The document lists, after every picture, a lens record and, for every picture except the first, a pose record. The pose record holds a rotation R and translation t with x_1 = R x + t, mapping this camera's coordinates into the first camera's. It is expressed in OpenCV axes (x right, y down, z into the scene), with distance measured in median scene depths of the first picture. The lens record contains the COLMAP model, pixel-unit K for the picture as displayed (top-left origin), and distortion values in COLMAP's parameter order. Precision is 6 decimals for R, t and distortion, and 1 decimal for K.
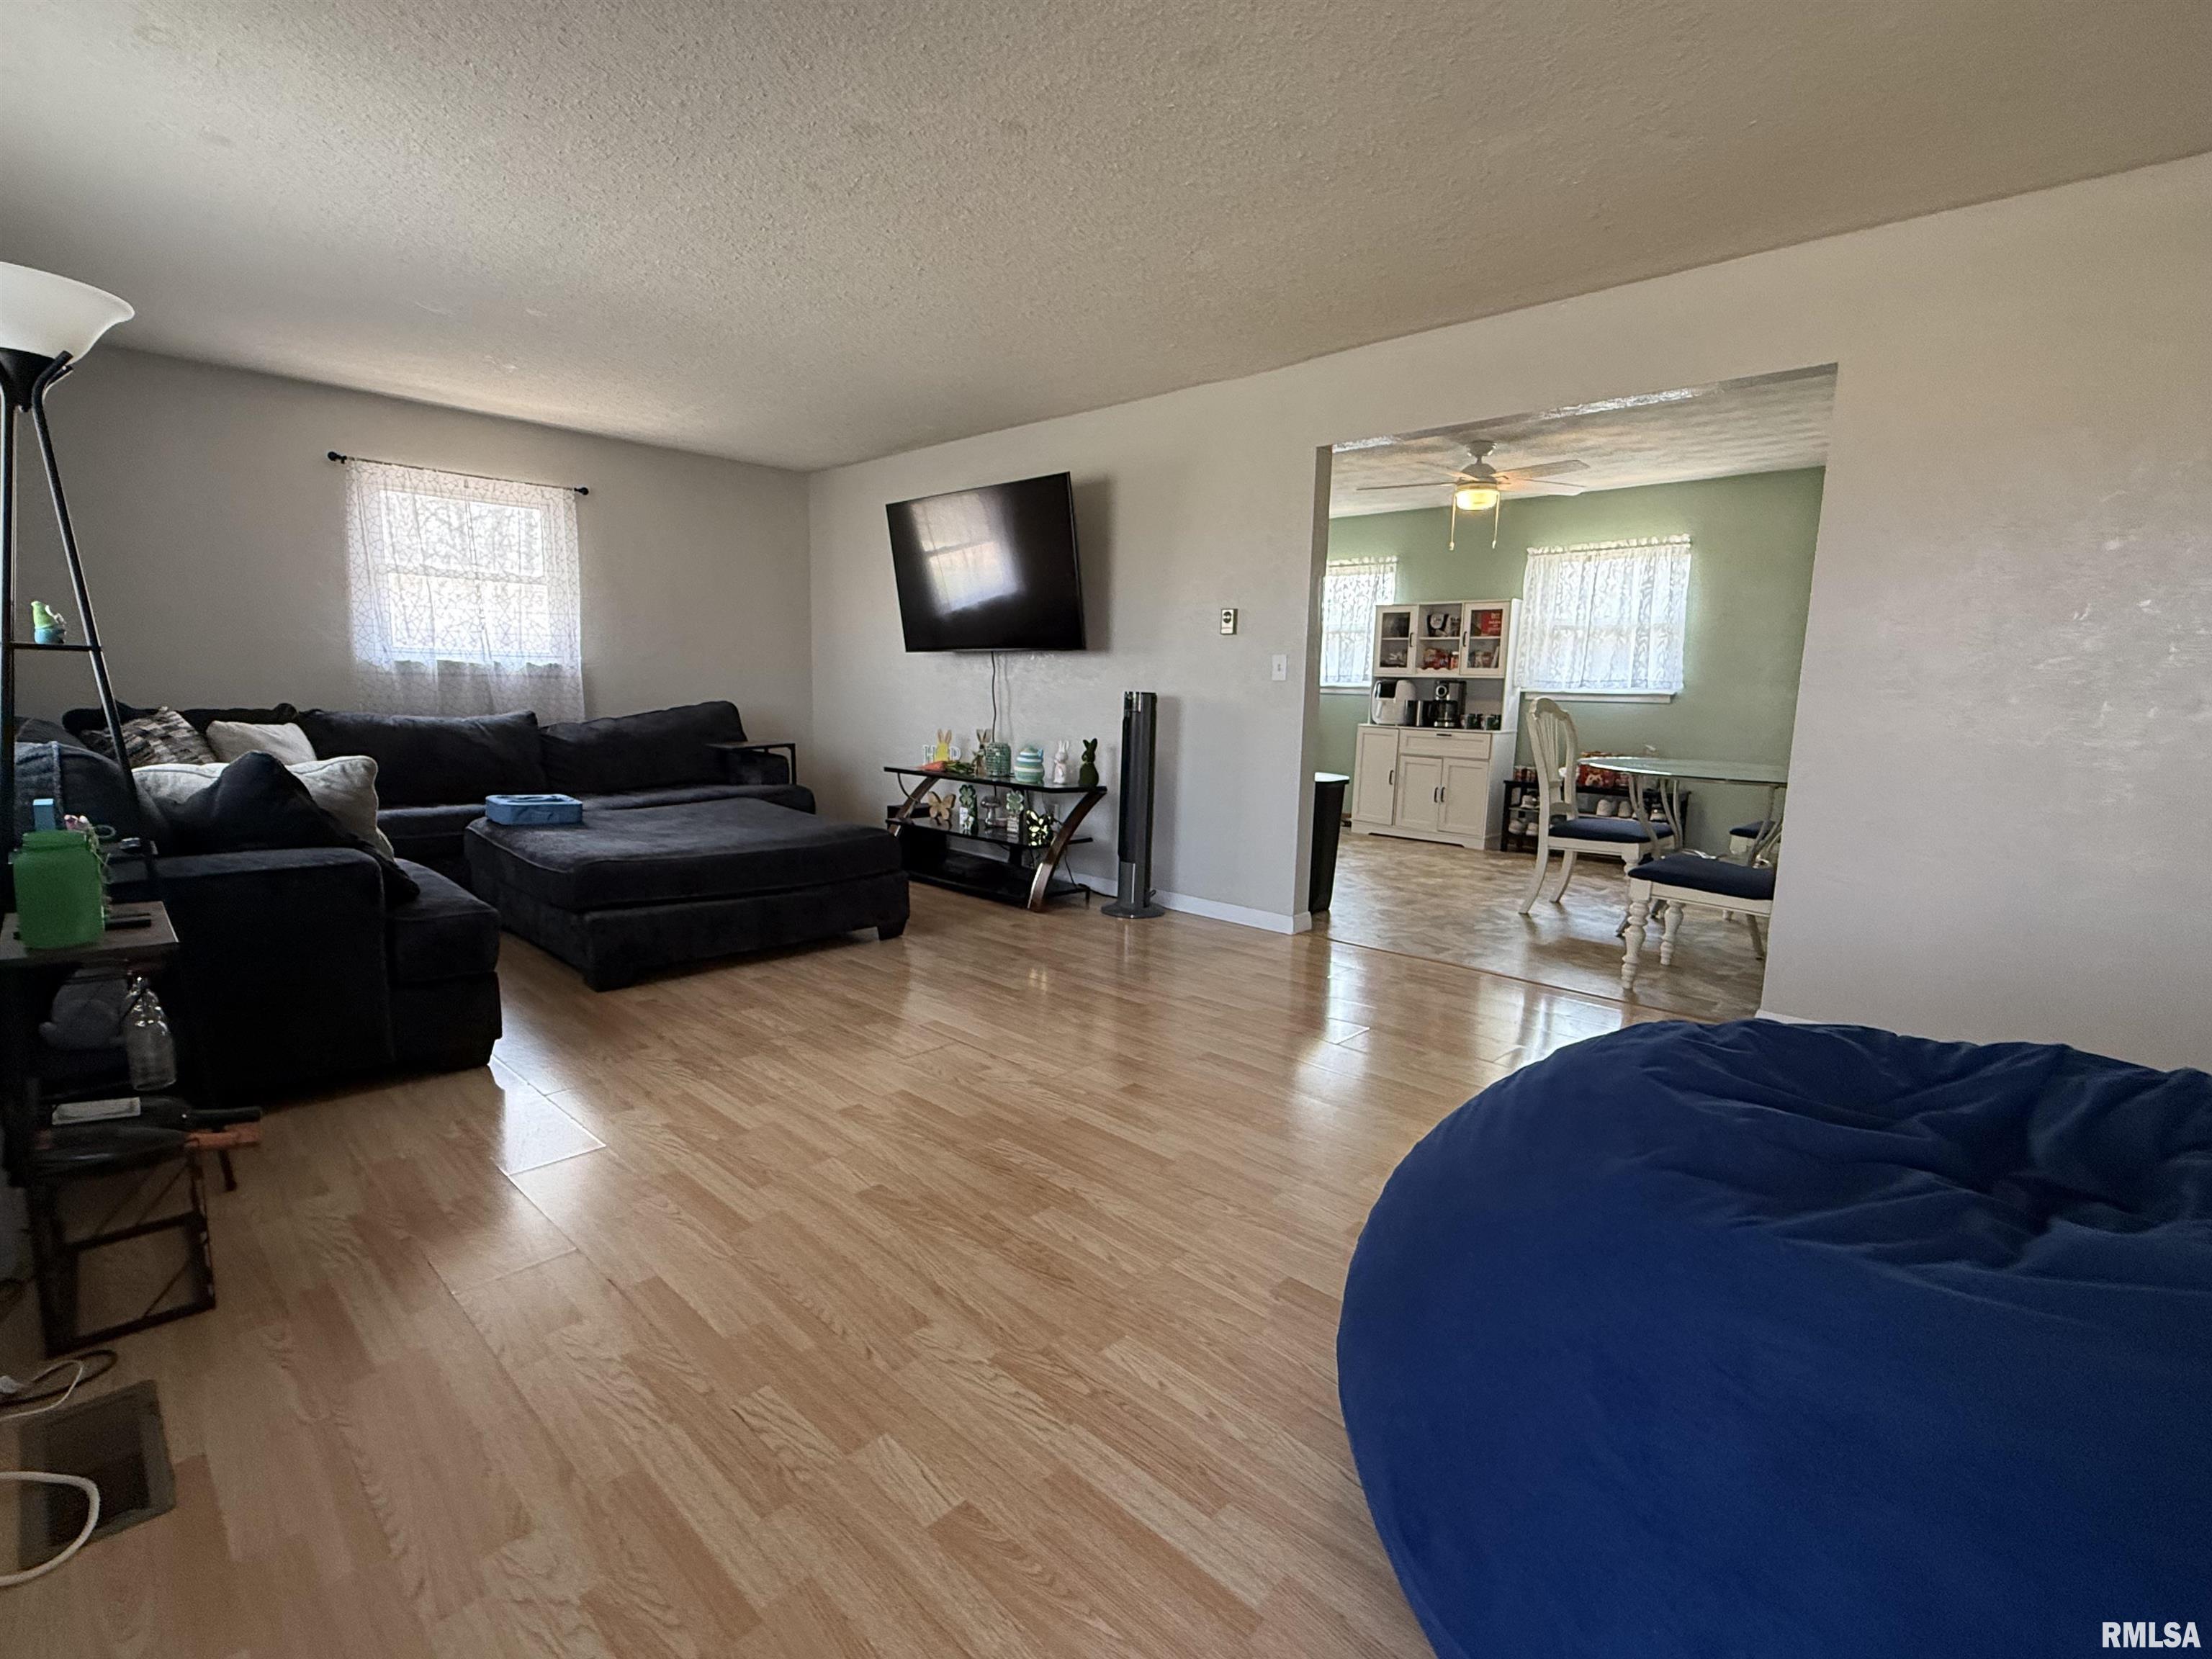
lens RADIAL K [[1020.7, 0, 1102.2], [0, 1020.7, 827.7], [0, 0, 1]] dist [0.001700, 0.000060]
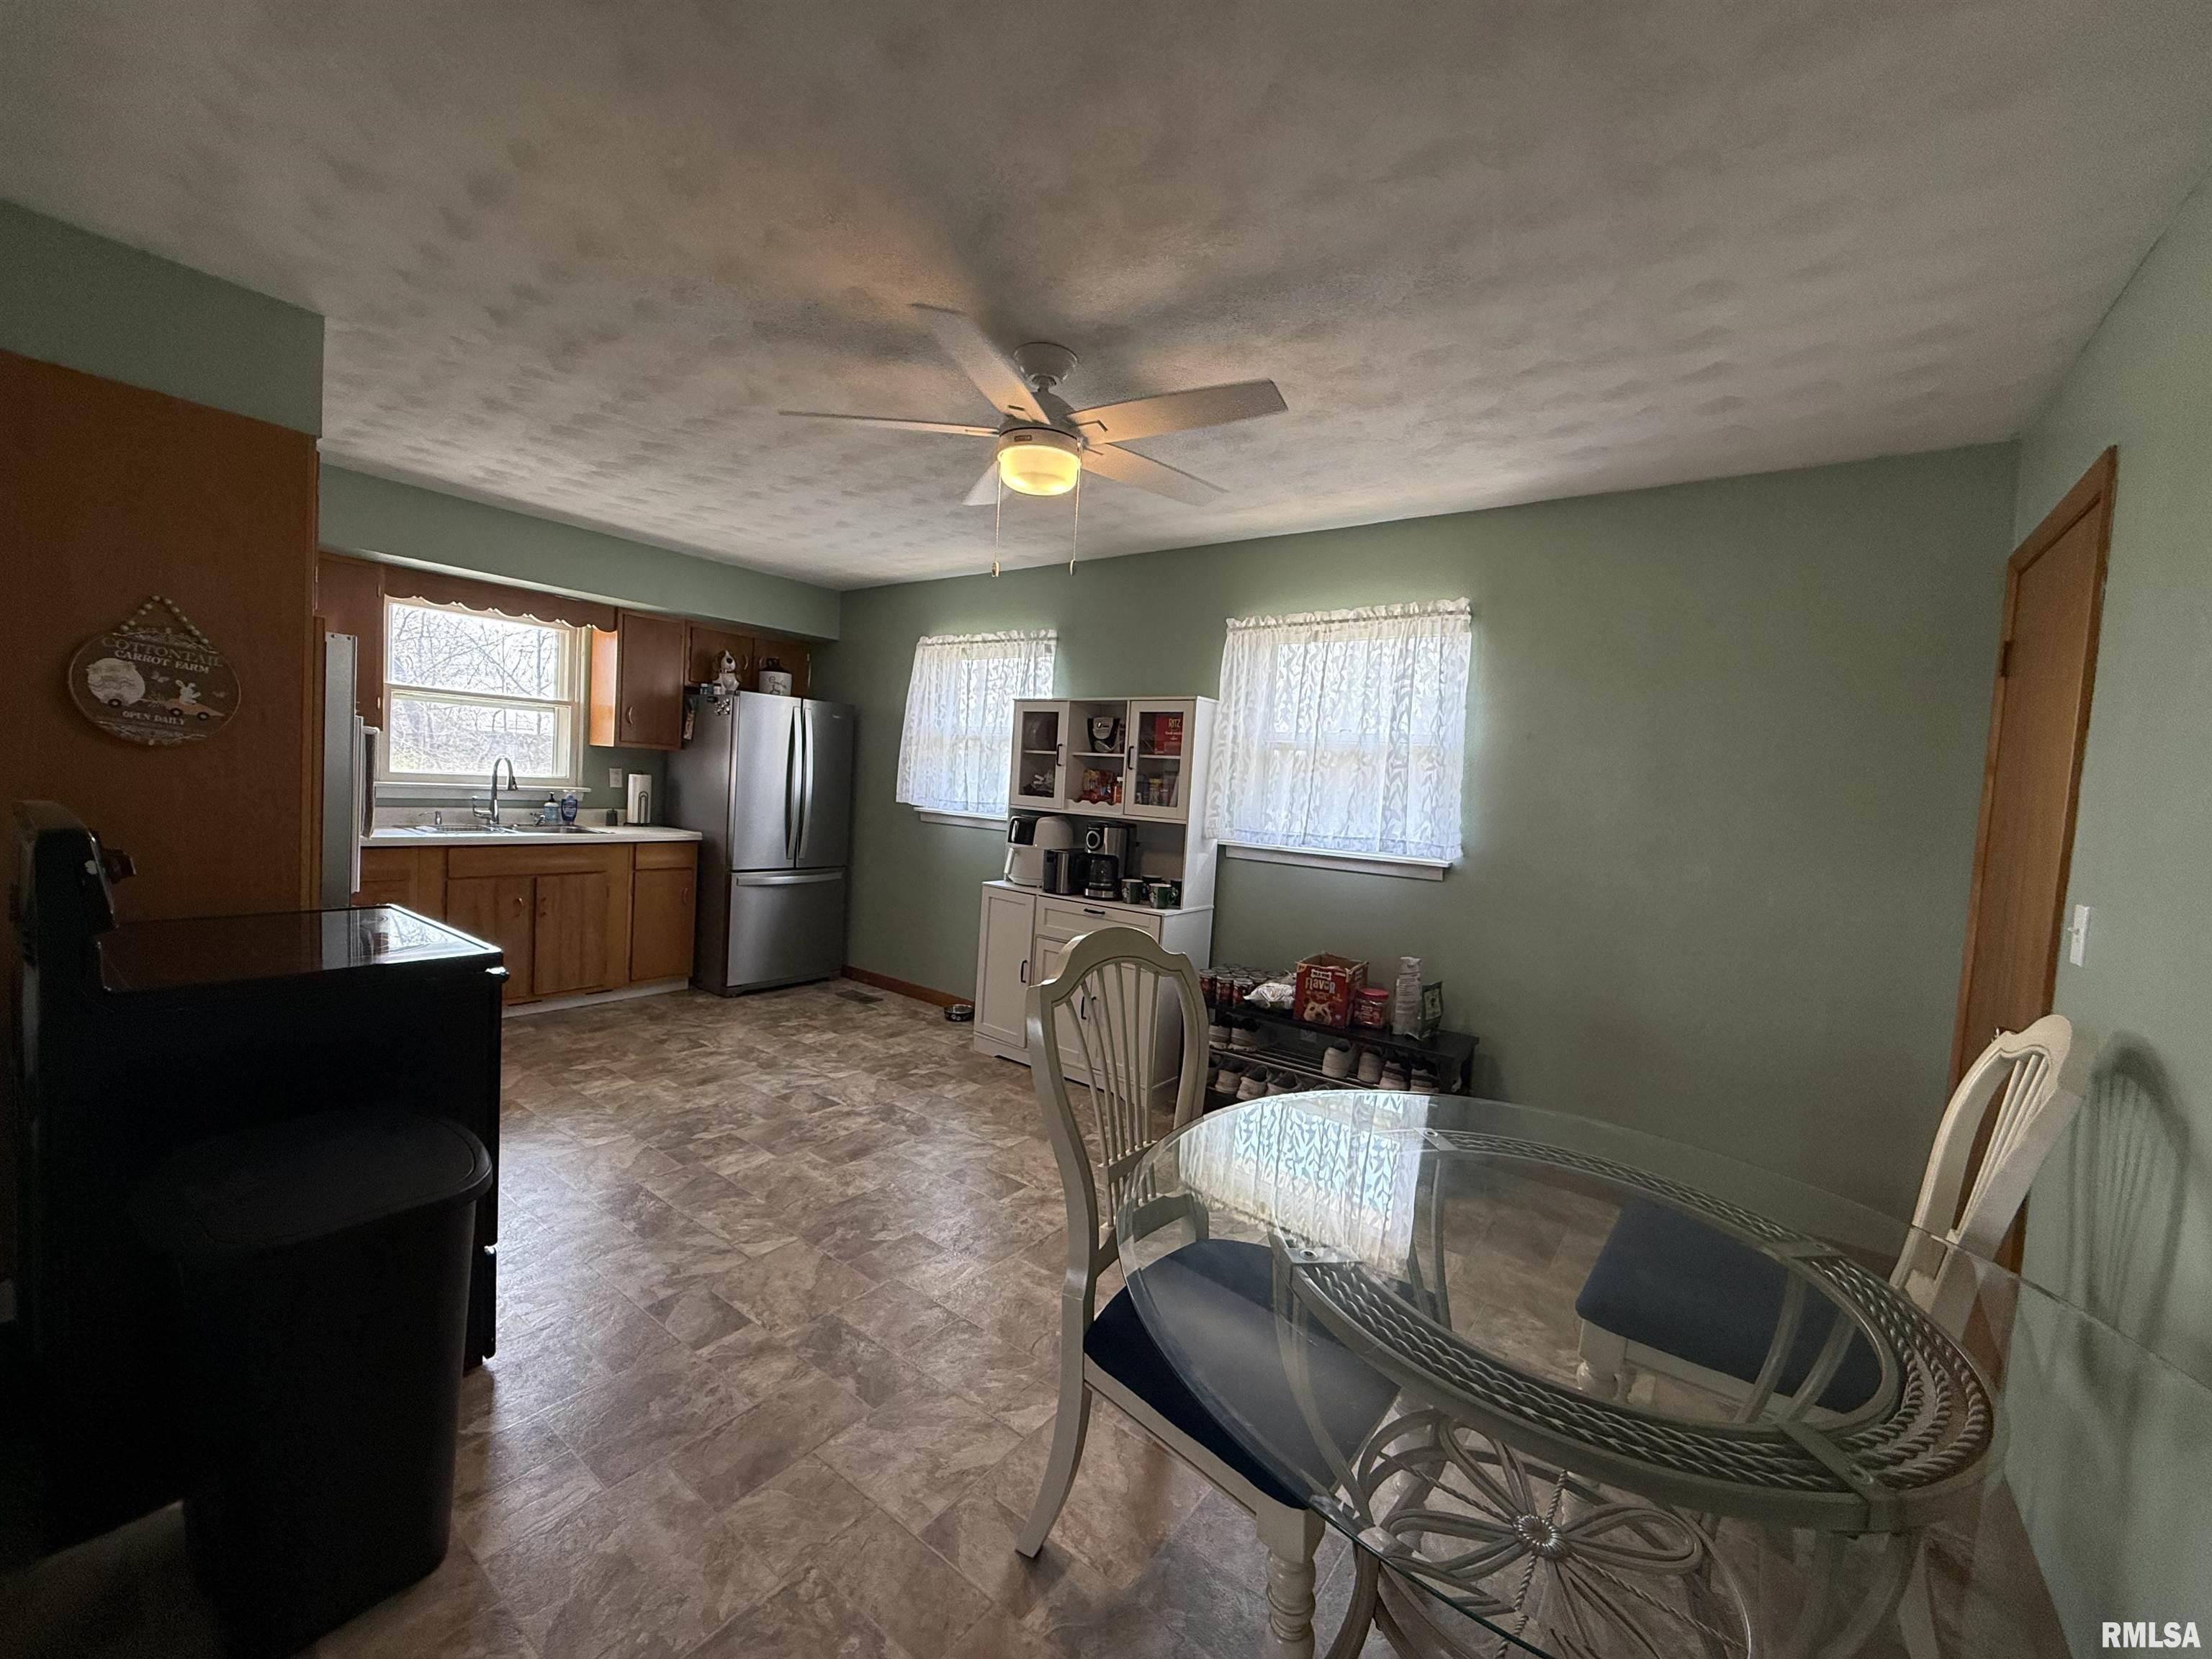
lens RADIAL K [[877.8, 0, 1091.8], [0, 877.8, 821.7], [0, 0, 1]] dist [0.000521, 0.000418]
pose [[0.994125, 0.034443, 0.102615, 0.277398], [-0.025027, 0.995474, -0.091682, -0.095971], [-0.105308, 0.088575, 0.990487, 0.474921]]
